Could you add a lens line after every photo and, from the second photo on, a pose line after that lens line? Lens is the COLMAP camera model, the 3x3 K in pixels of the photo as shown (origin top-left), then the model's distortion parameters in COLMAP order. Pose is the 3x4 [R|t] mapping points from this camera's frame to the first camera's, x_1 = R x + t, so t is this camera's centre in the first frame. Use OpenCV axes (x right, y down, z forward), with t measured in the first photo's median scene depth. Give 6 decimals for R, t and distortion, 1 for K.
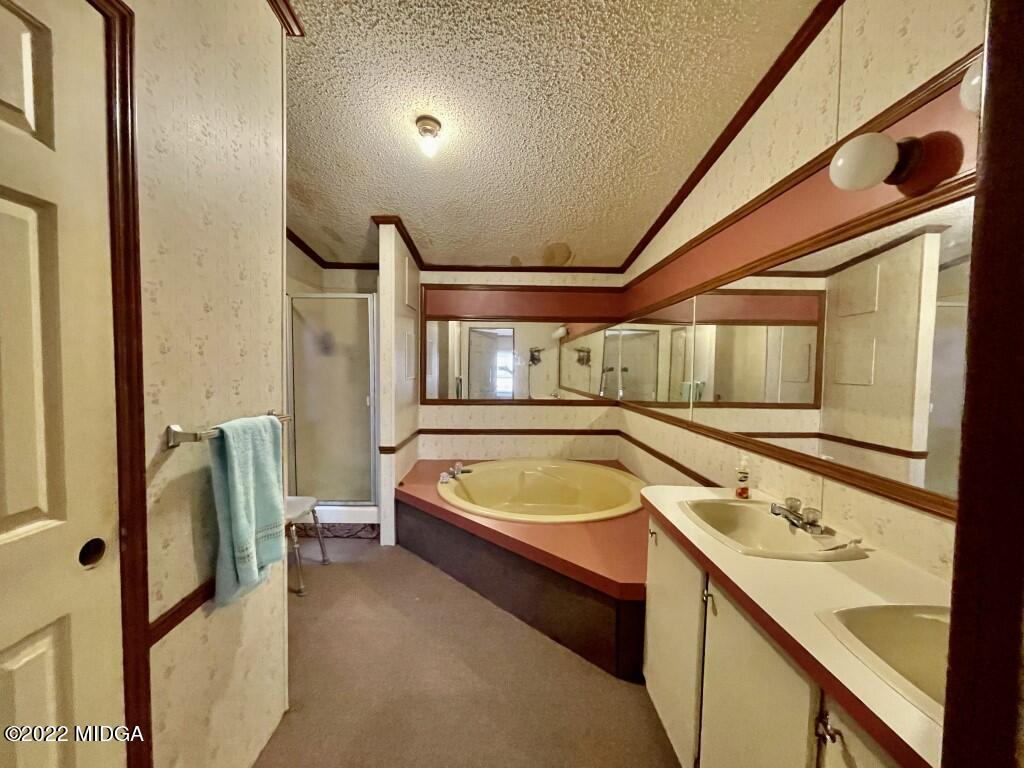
lens RADIAL K [[412.0, 0, 512.0], [0, 412.0, 384.0], [0, 0, 1]] dist [-0.000047, -0.000012]
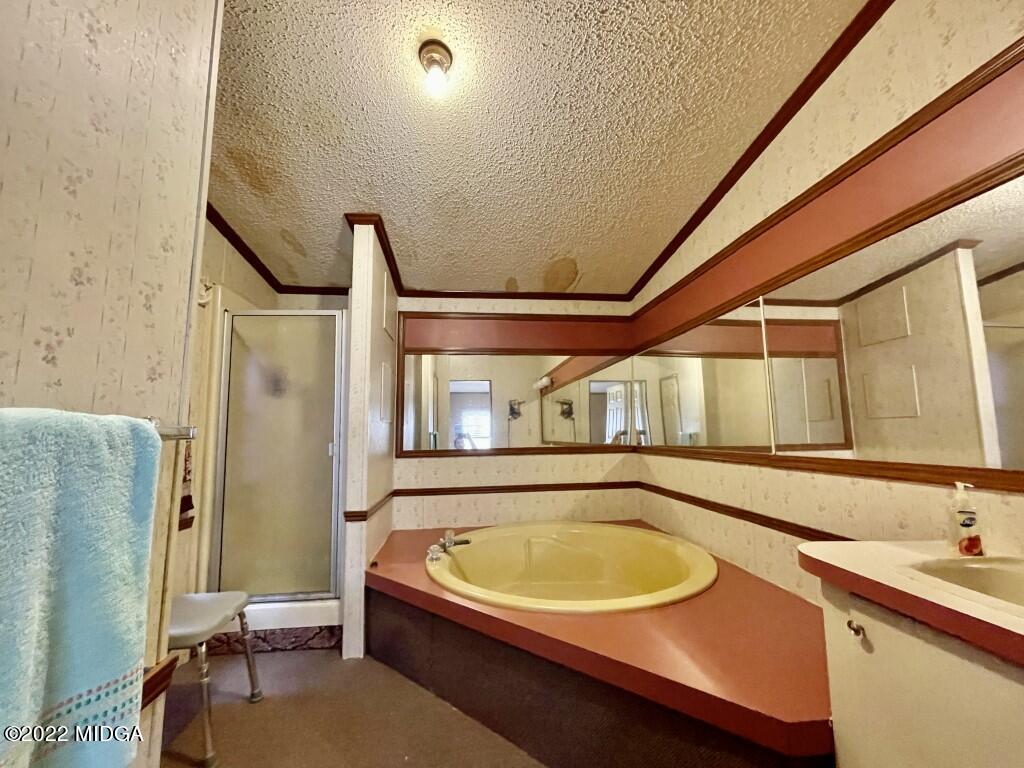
lens RADIAL K [[415.3, 0, 512.0], [0, 415.3, 384.0], [0, 0, 1]] dist [-0.008350, 0.000175]
pose [[0.995549, -0.015952, 0.092889, -0.083980], [0.030334, 0.987362, -0.155552, 0.047487], [-0.089233, 0.157677, 0.983451, 0.199695]]
